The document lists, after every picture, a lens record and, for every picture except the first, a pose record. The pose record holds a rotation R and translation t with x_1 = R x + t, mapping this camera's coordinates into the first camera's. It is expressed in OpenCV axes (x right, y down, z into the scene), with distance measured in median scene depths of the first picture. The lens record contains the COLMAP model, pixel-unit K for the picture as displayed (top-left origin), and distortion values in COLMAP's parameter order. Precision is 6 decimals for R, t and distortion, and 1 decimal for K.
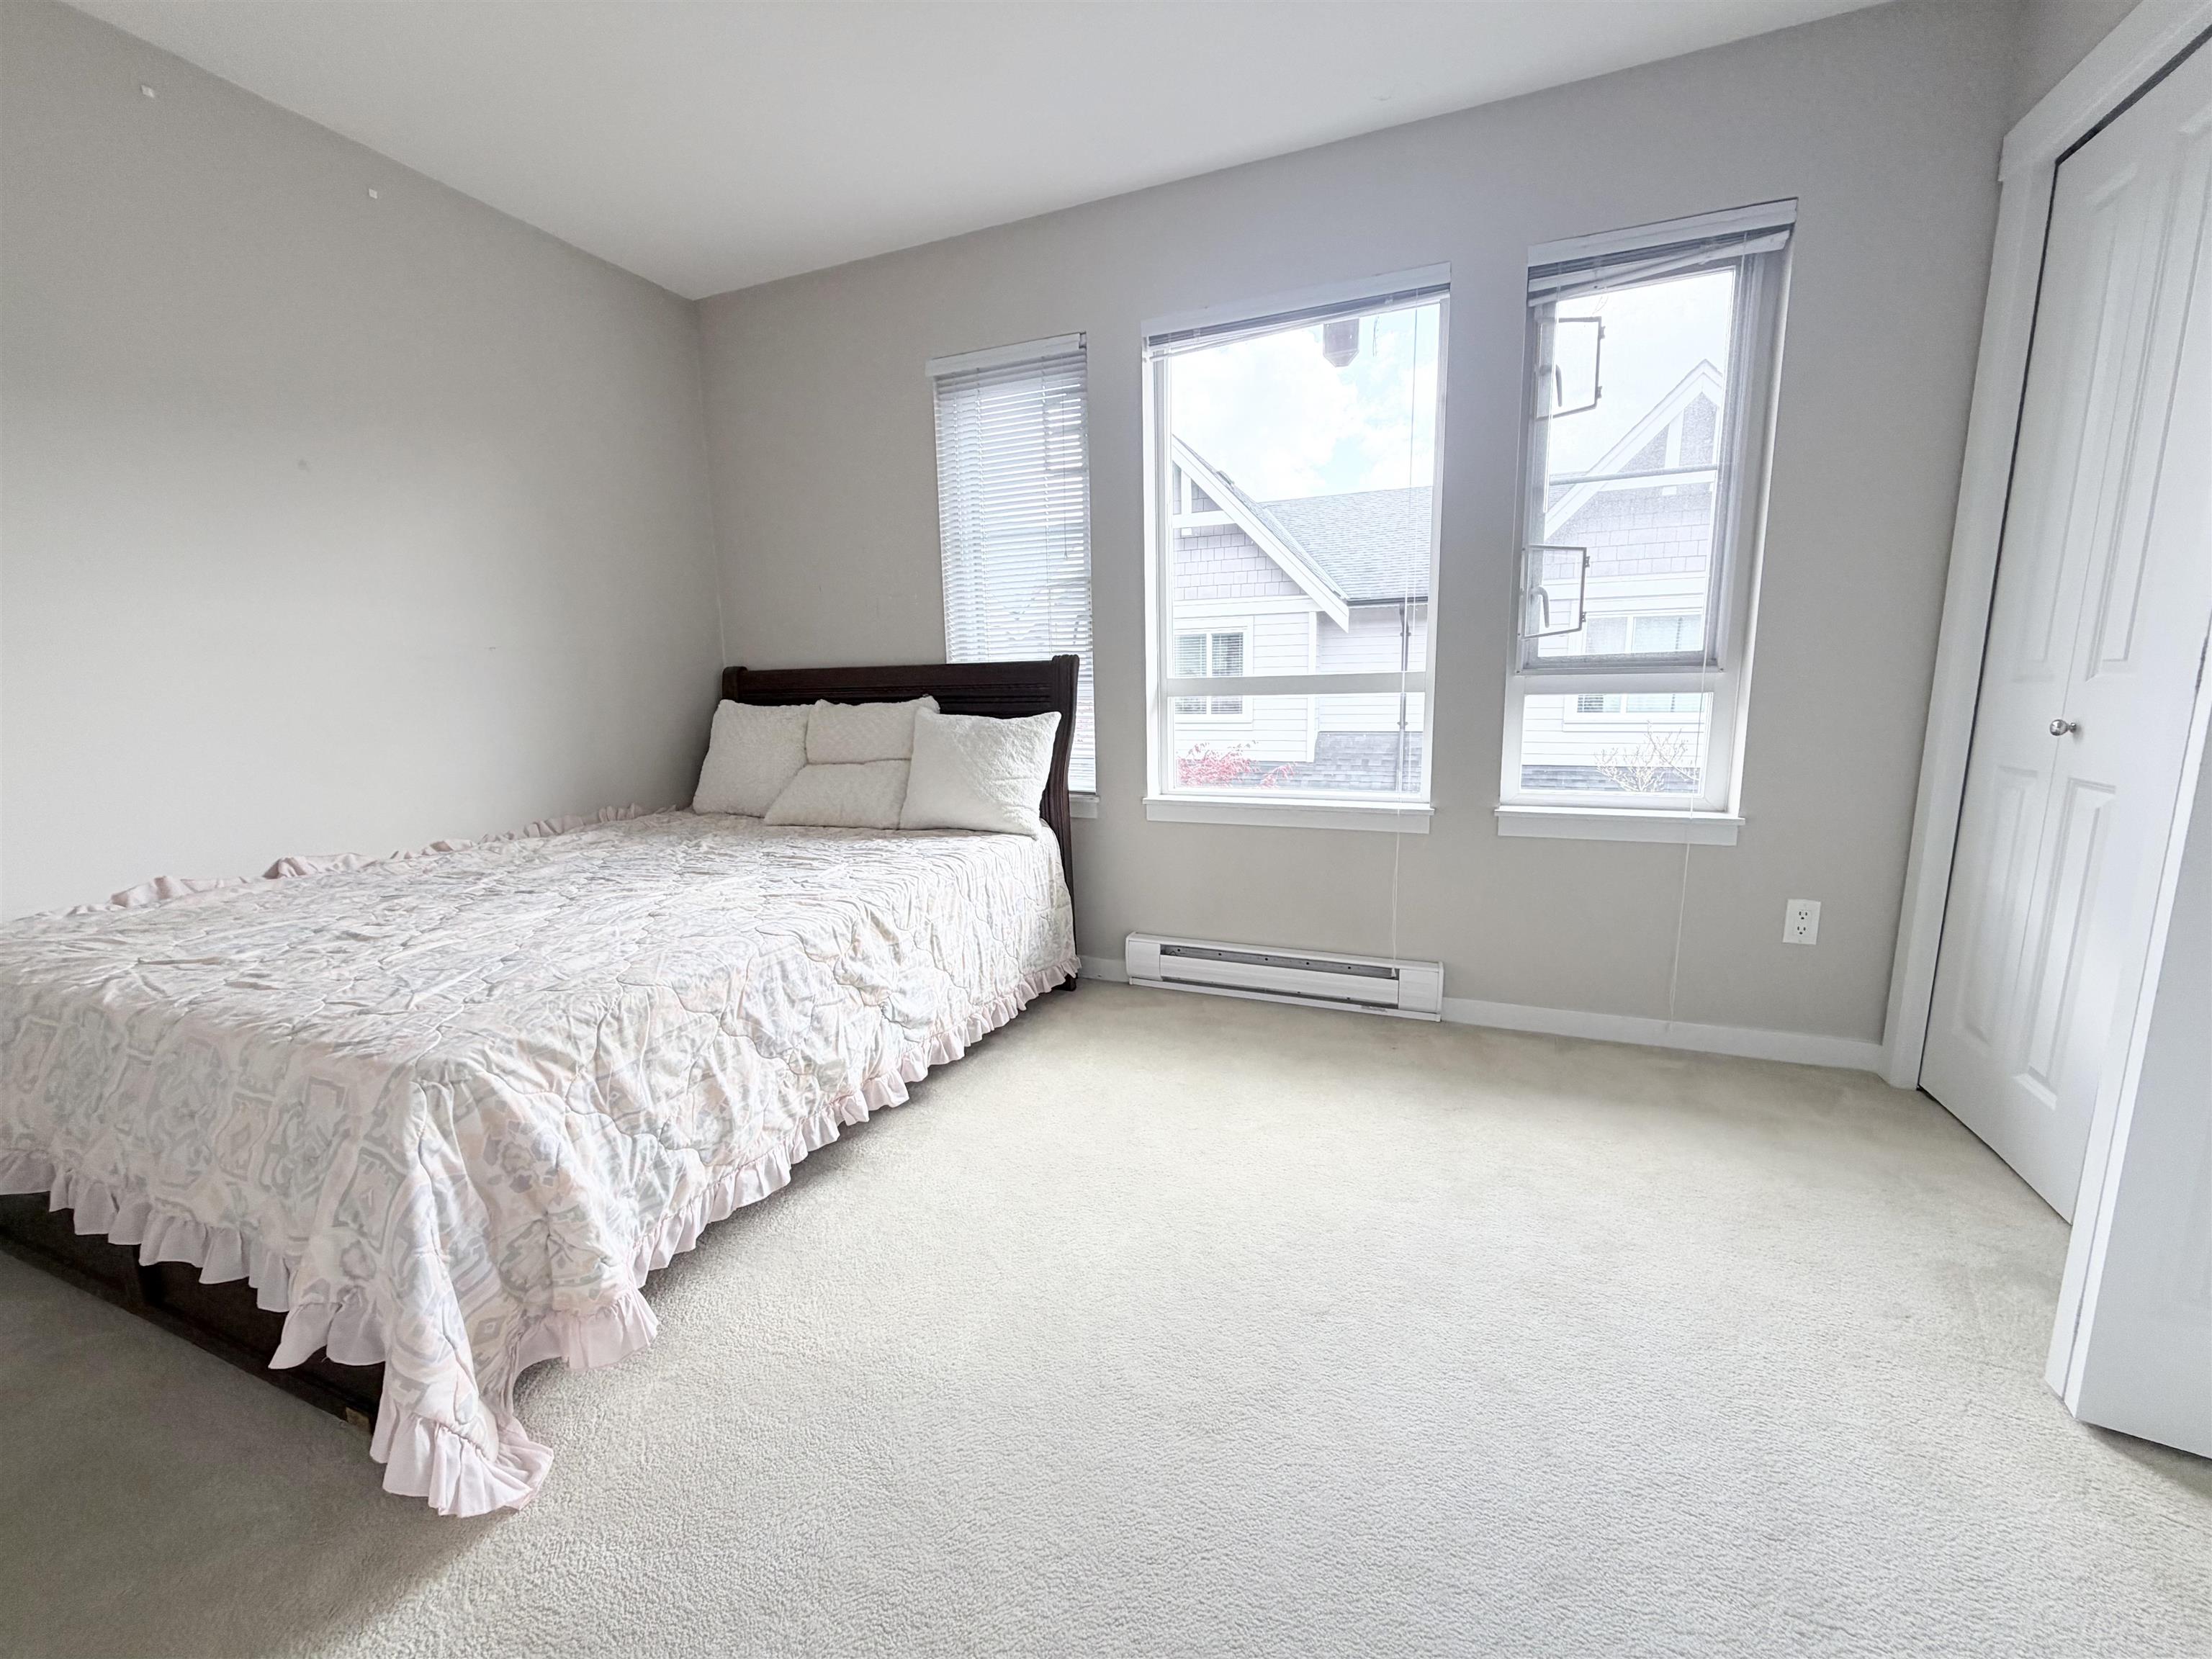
lens RADIAL K [[884.2, 0, 1096.8], [0, 884.2, 811.6], [0, 0, 1]] dist [-0.000197, 0.000254]
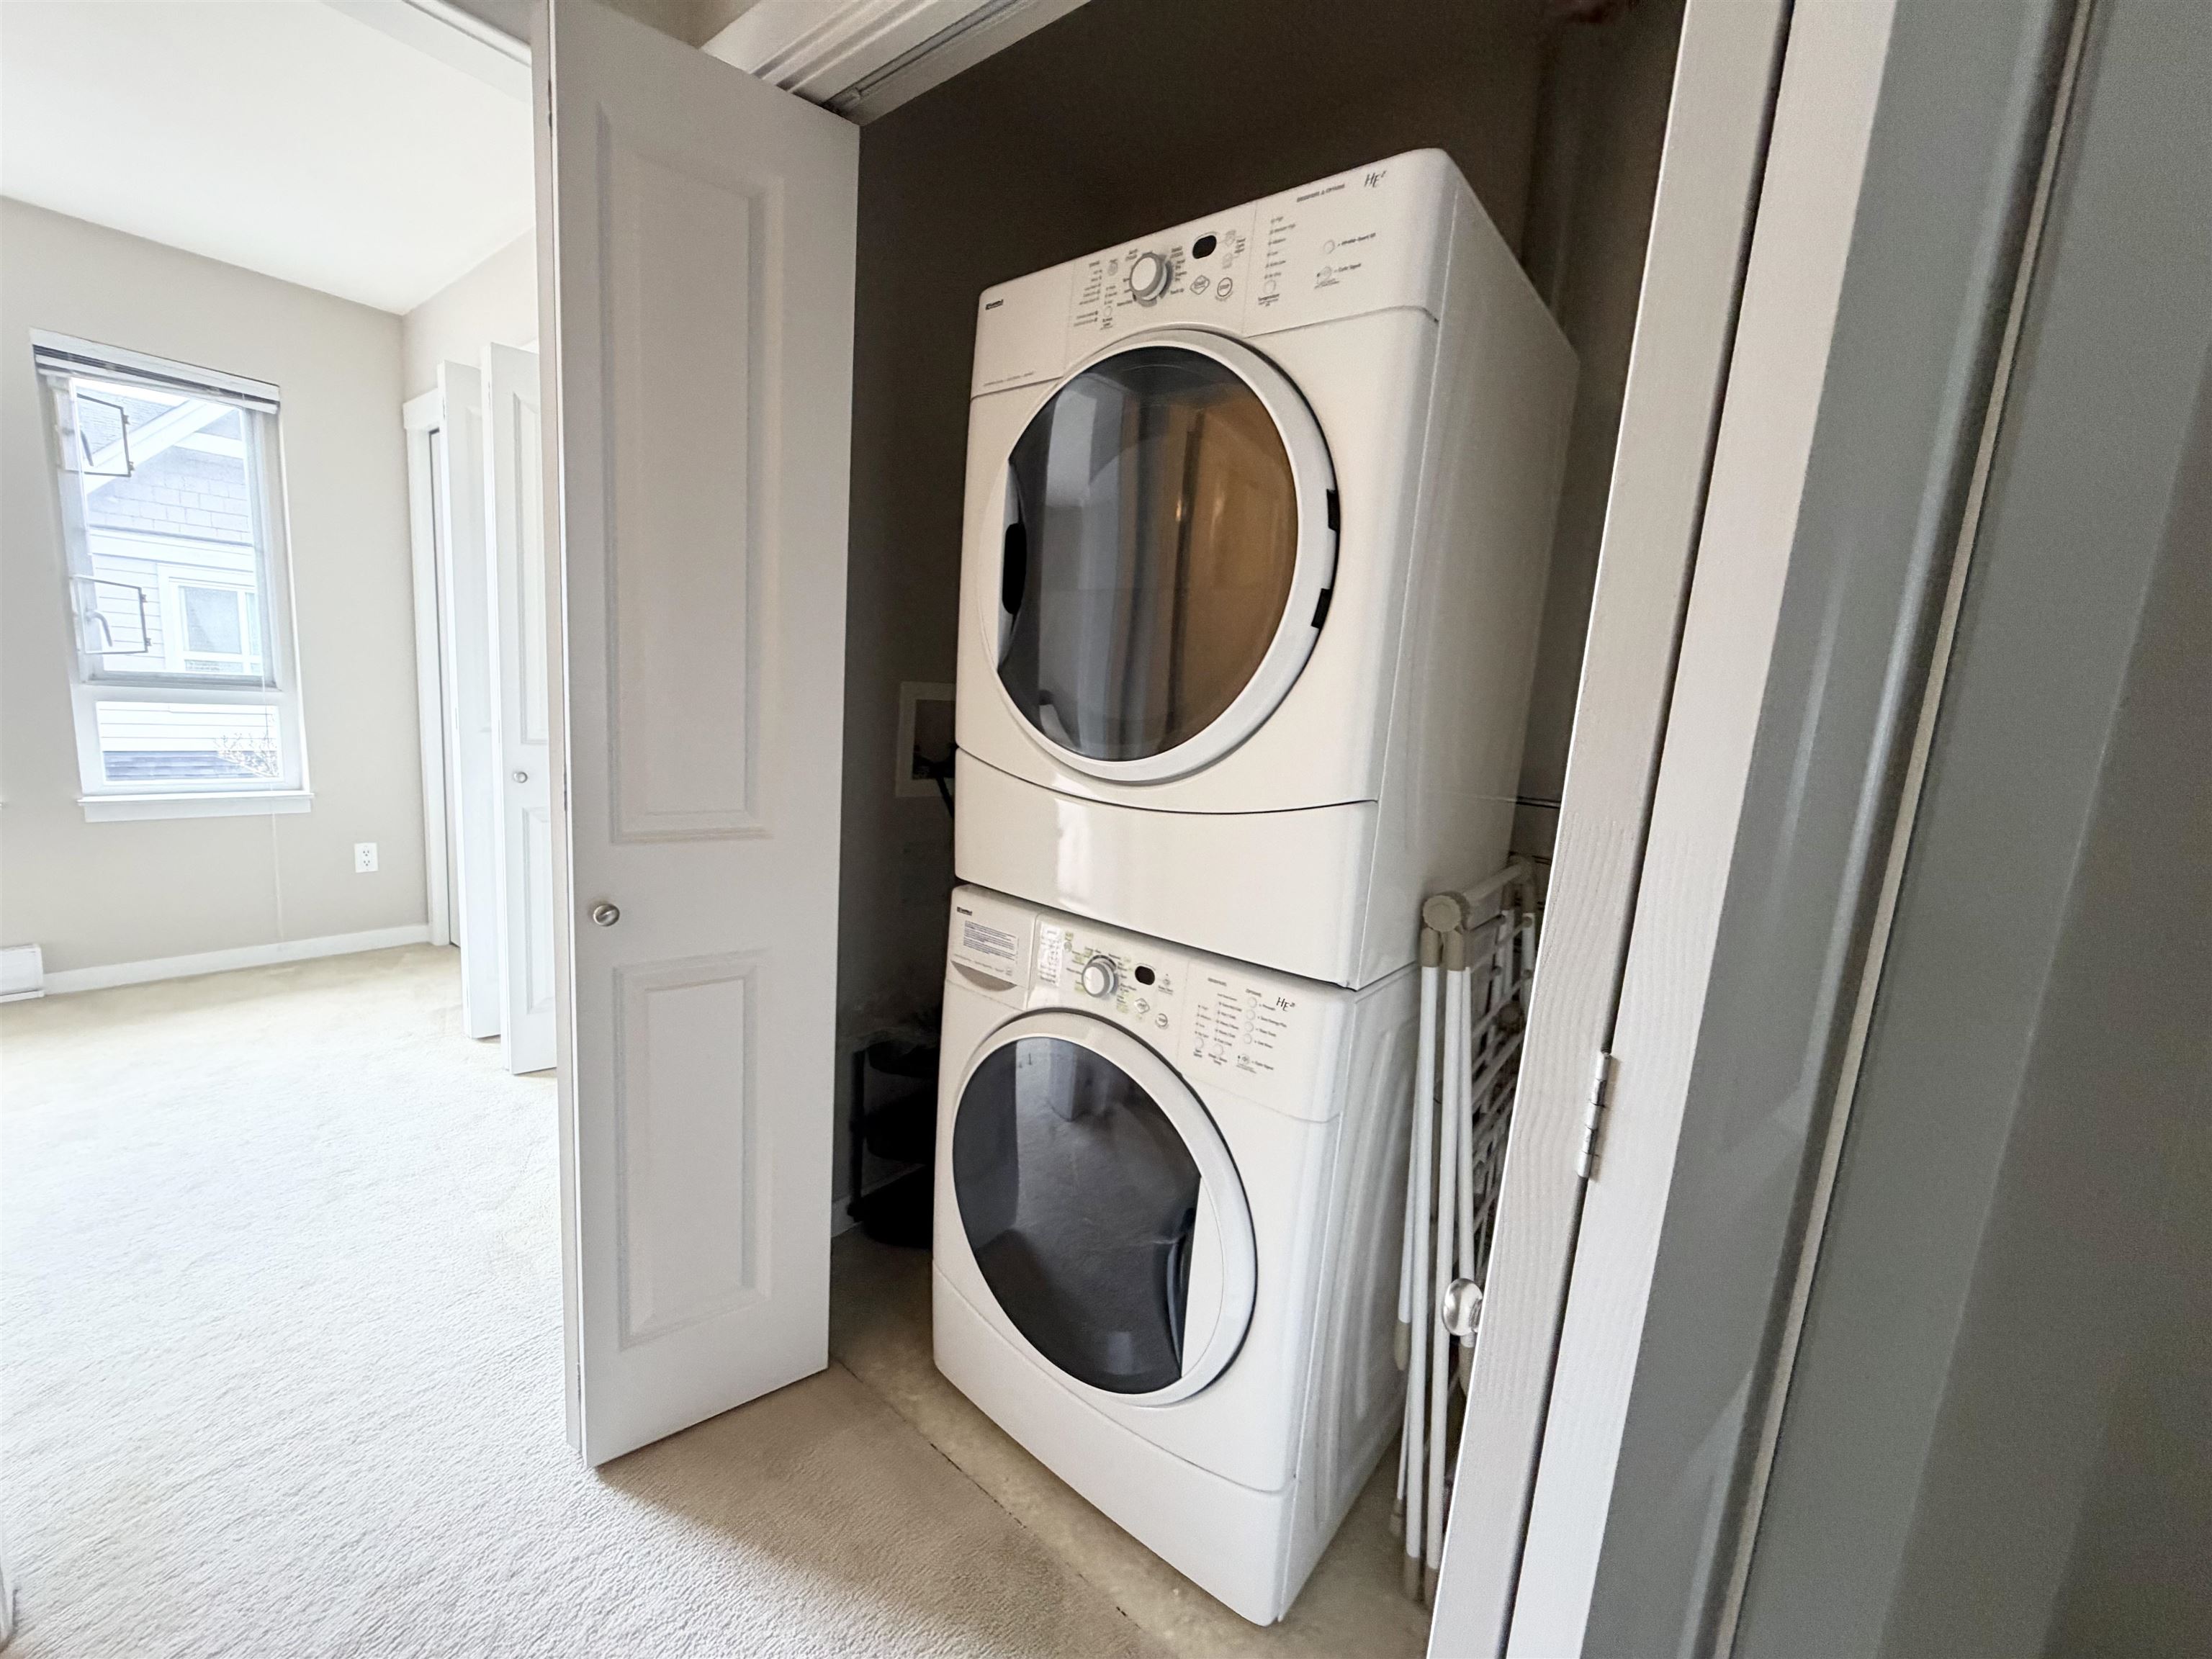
lens RADIAL K [[884.2, 0, 1102.6], [0, 884.2, 839.0], [0, 0, 1]] dist [-0.000197, 0.000254]
pose [[0.282266, -0.116769, 0.952203, -0.268076], [0.064066, 0.992643, 0.102737, 0.013817], [-0.957194, 0.032005, 0.287671, -0.590499]]
